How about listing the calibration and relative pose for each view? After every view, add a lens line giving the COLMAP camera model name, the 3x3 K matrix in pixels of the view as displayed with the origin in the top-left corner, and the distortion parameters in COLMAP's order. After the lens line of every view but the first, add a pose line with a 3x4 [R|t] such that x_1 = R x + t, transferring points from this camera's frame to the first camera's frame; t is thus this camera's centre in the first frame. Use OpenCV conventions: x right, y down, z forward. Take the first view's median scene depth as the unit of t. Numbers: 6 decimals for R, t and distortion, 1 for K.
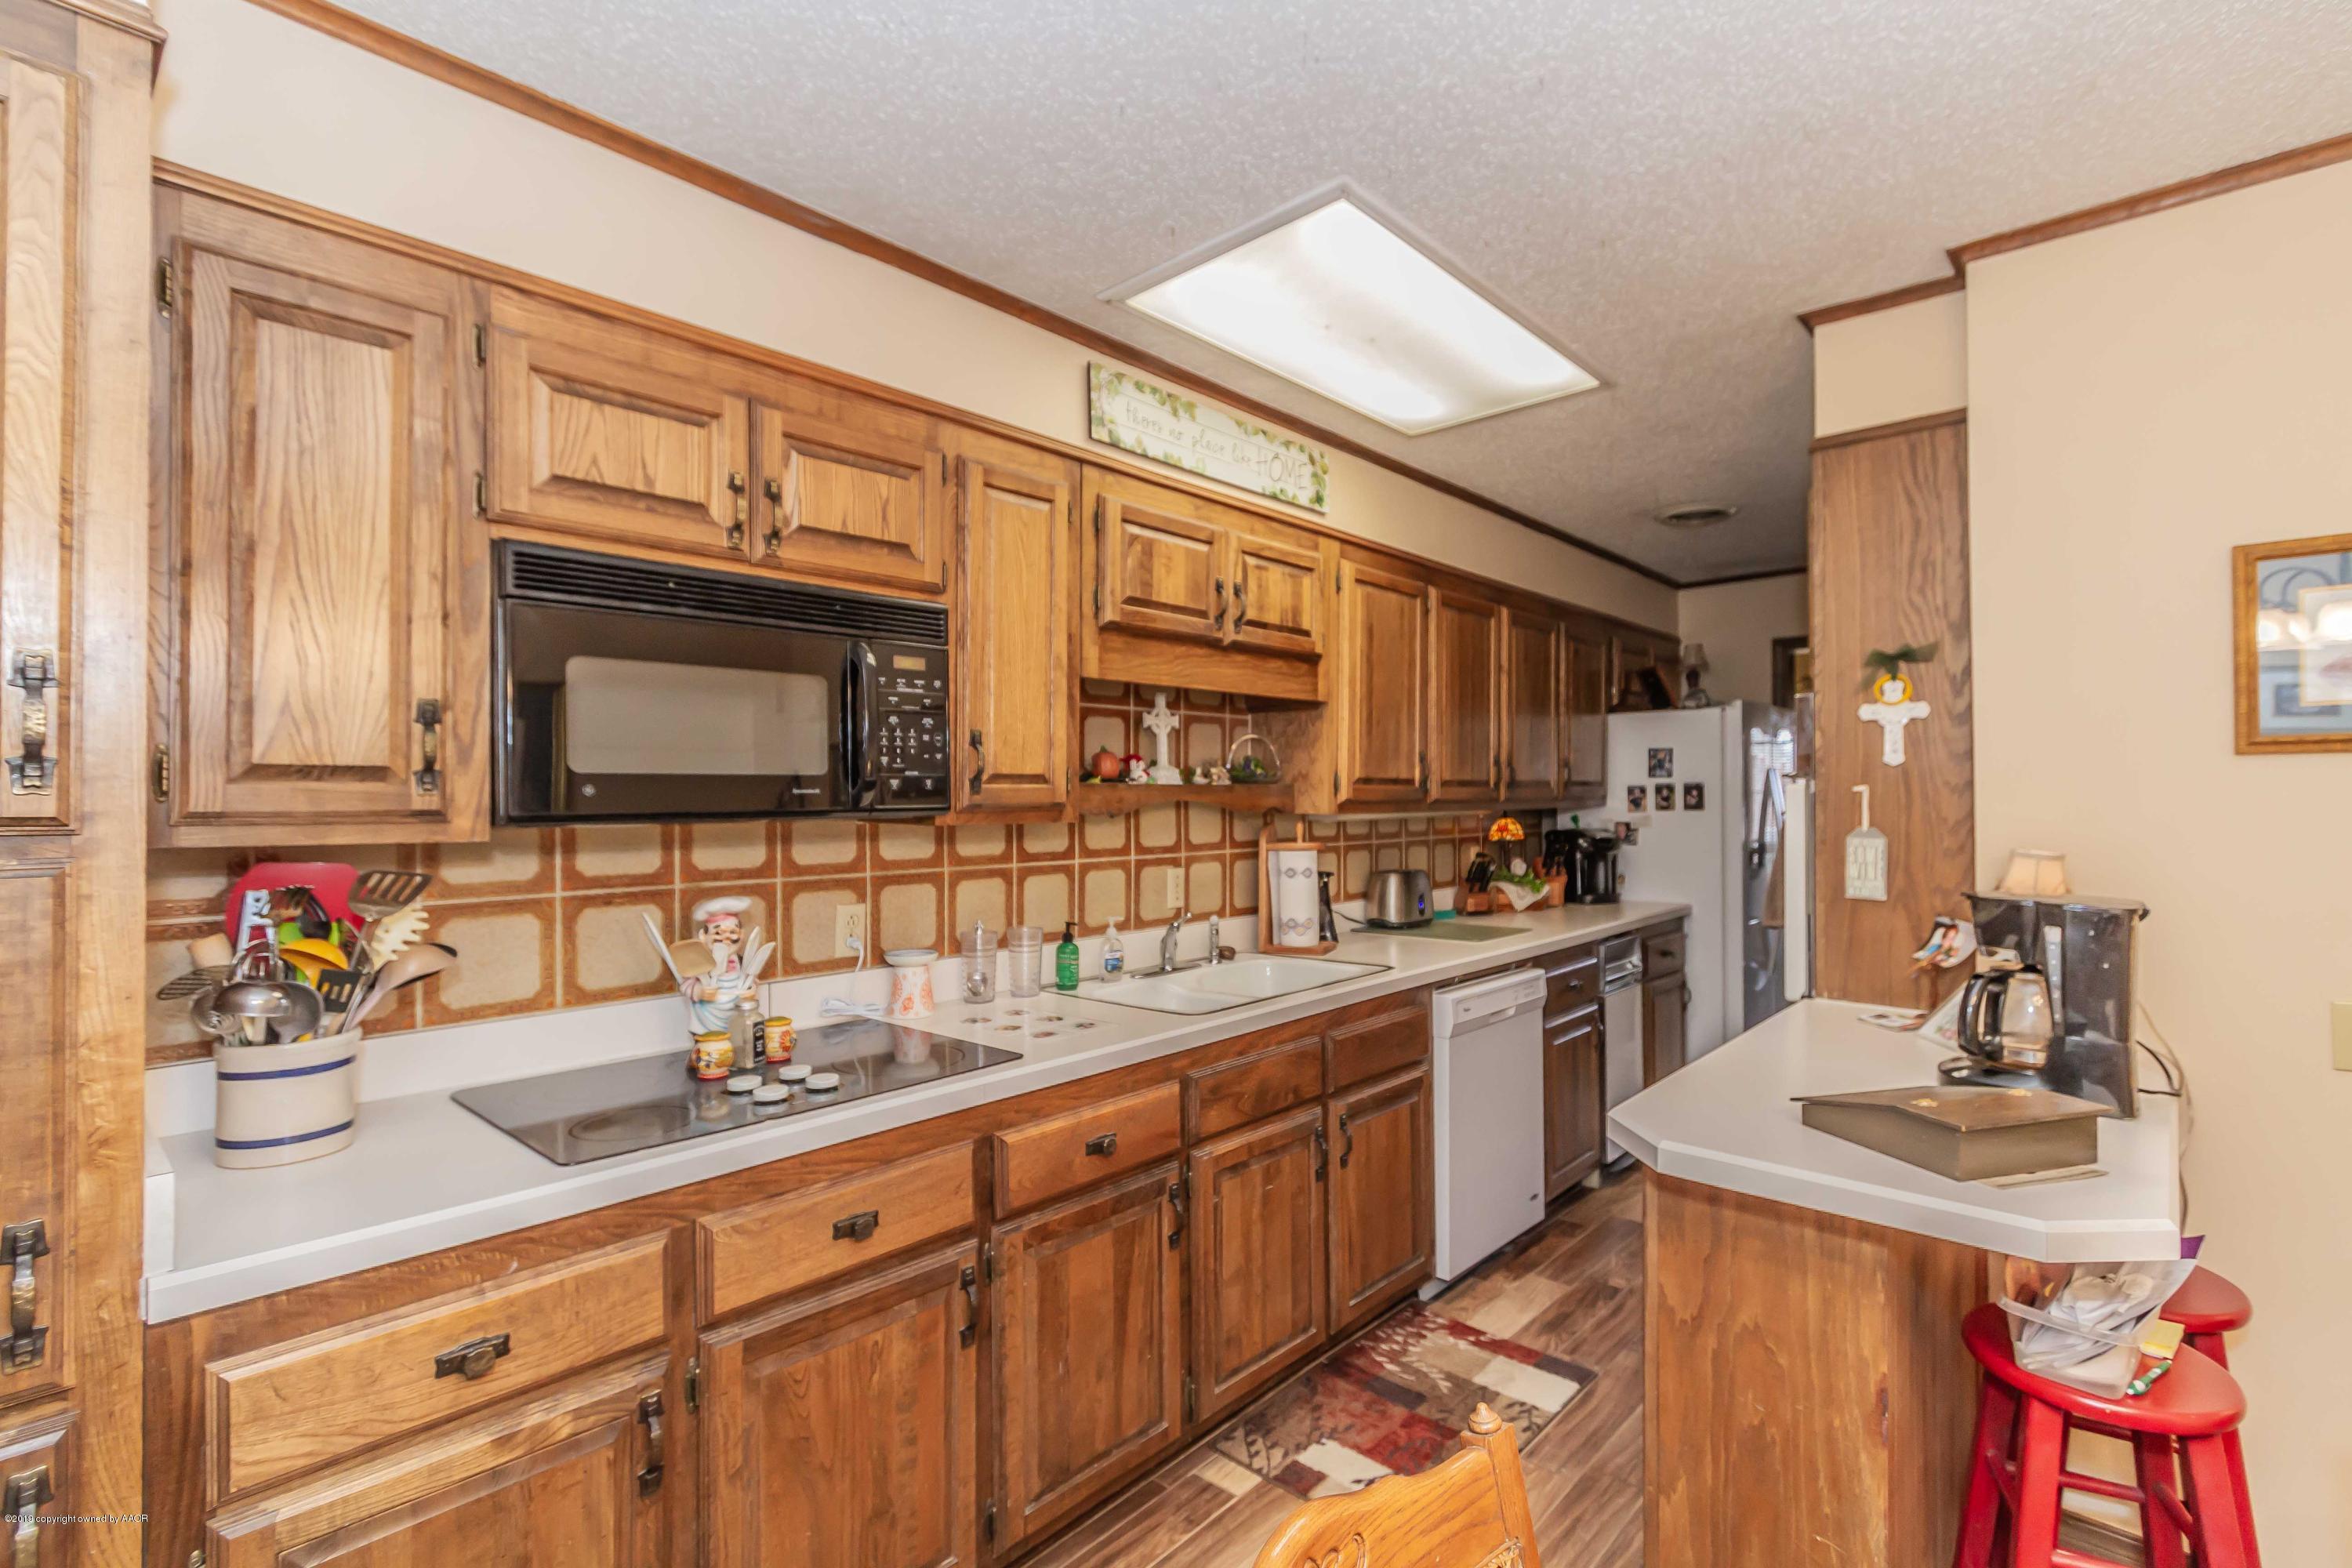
lens RADIAL K [[1100.2, 0, 1186.4], [0, 1100.2, 791.5], [0, 0, 1]] dist [0.001143, -0.000037]
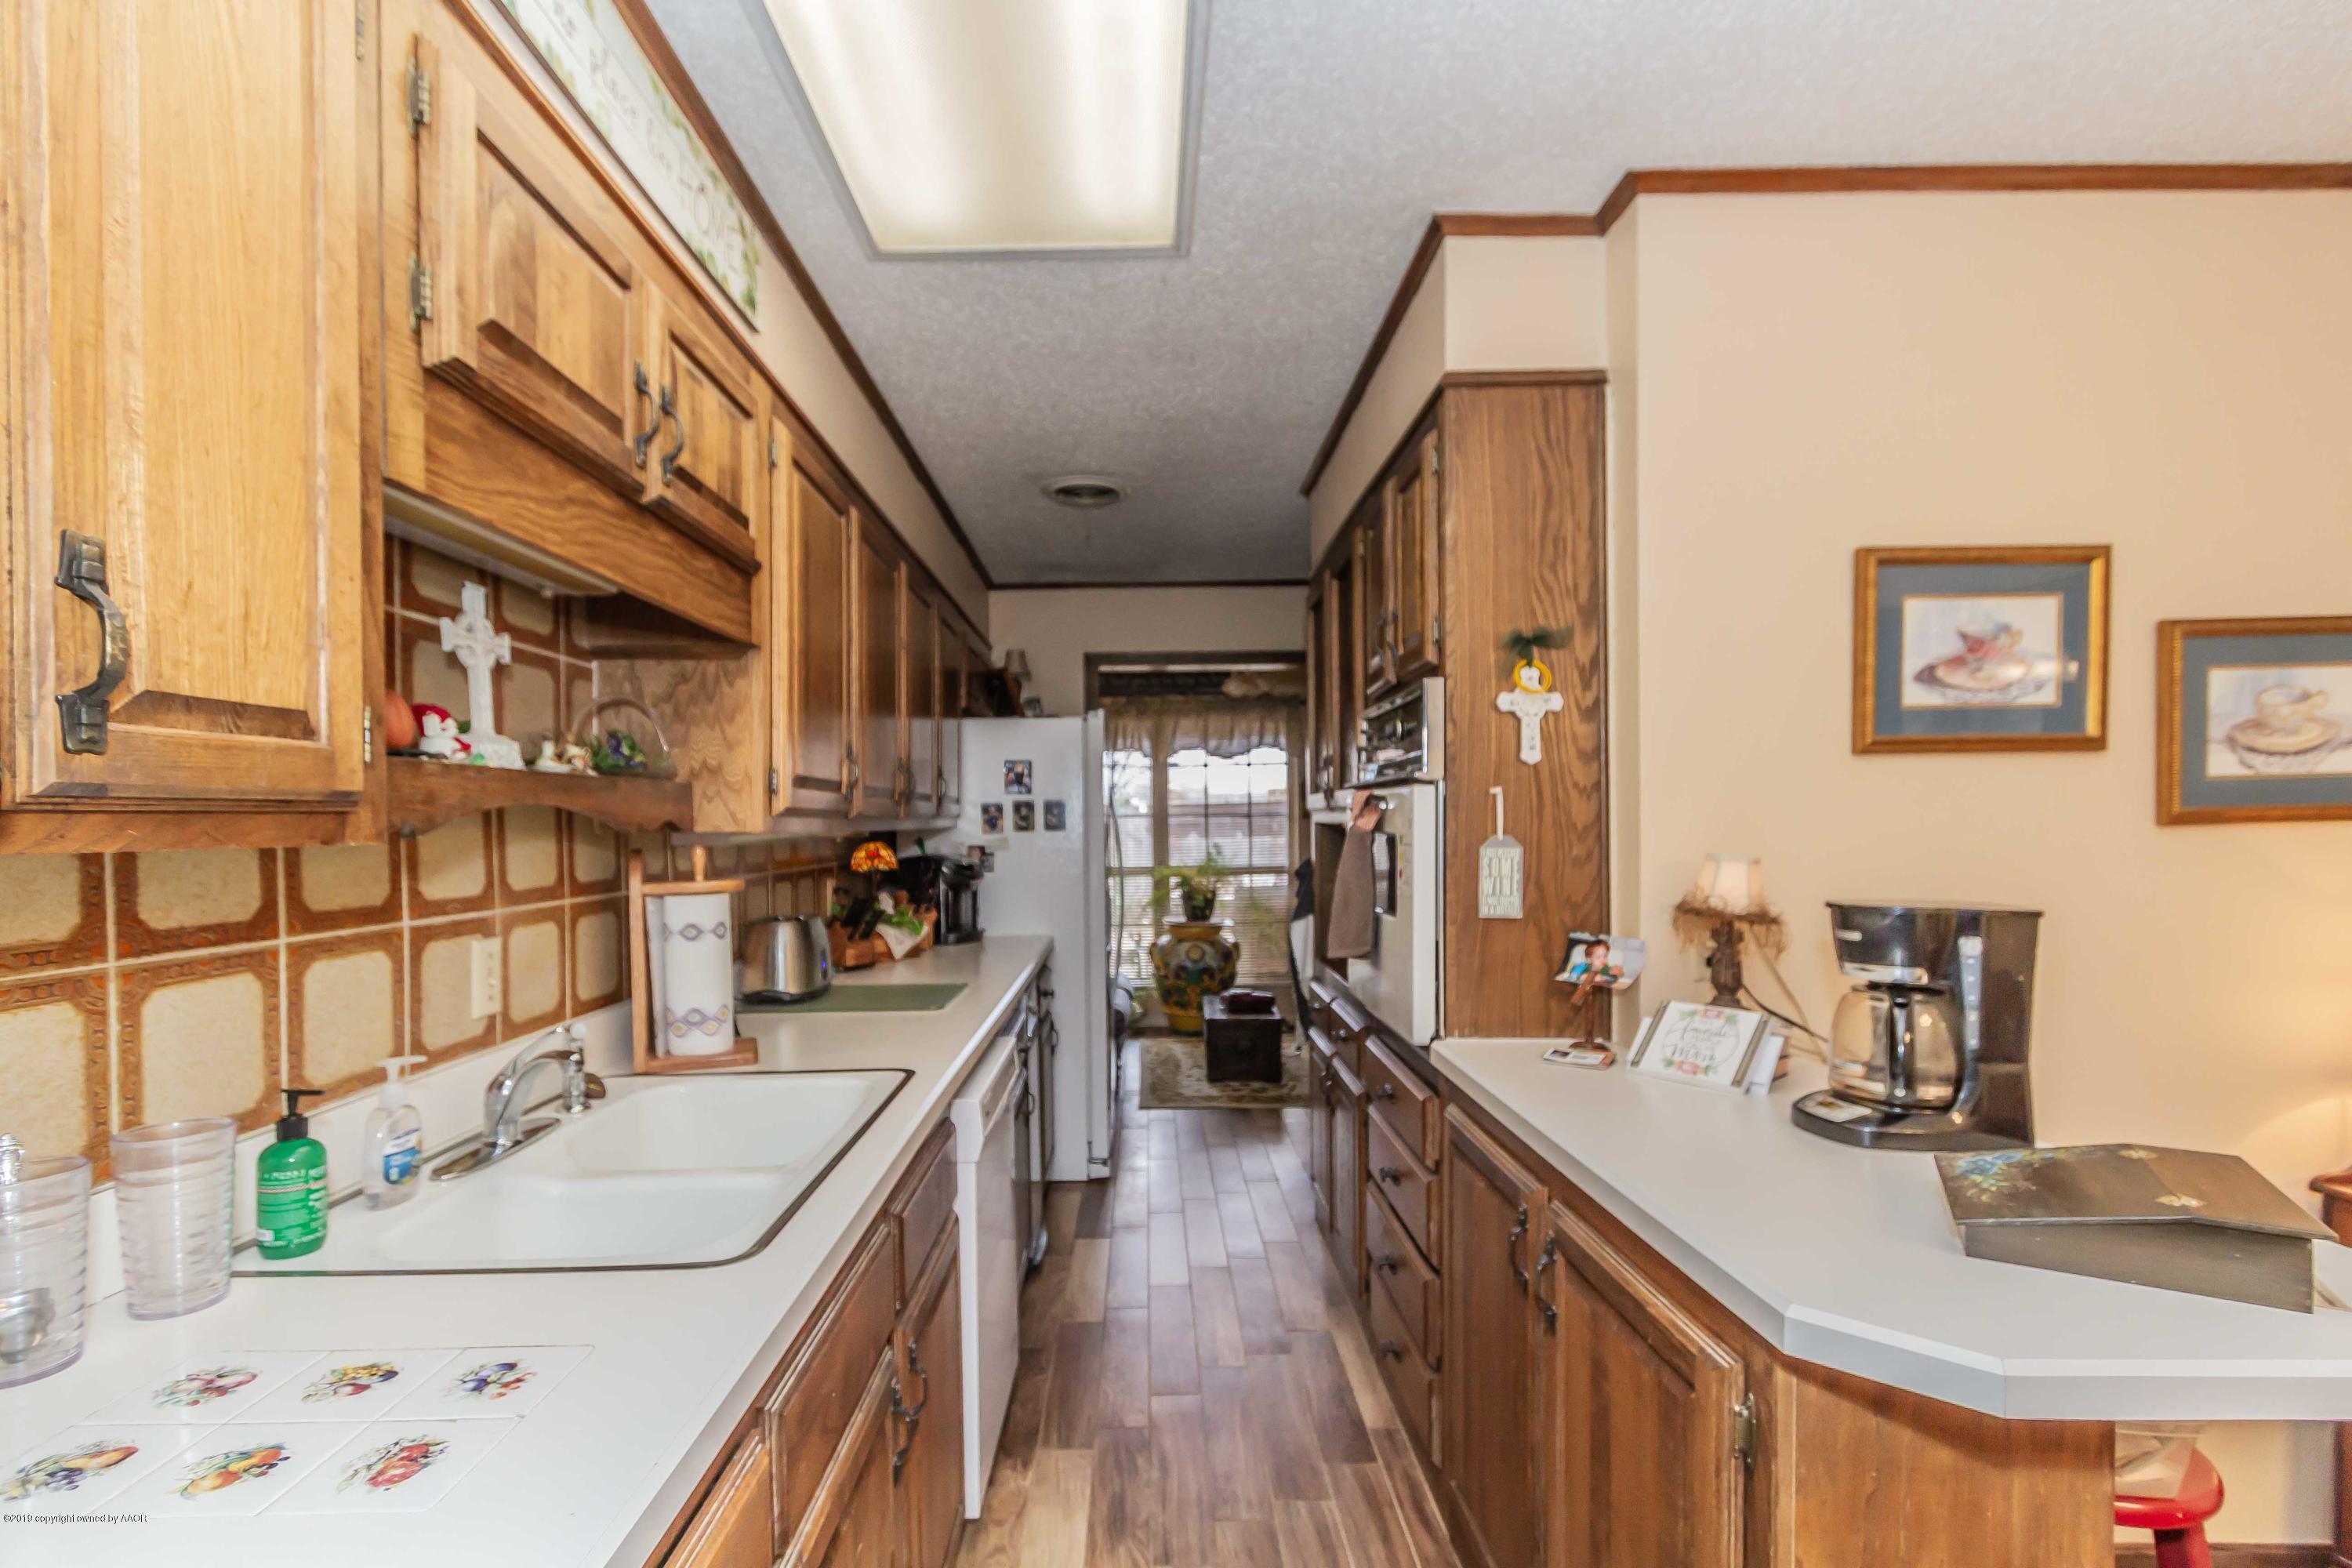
lens RADIAL K [[1107.2, 0, 1163.4], [0, 1107.2, 848.7], [0, 0, 1]] dist [0.000974, -0.000118]
pose [[0.735415, -0.017976, 0.677379, -0.132931], [0.003472, 0.999735, 0.022762, 0.017597], [-0.677609, -0.014388, 0.735282, 0.425347]]
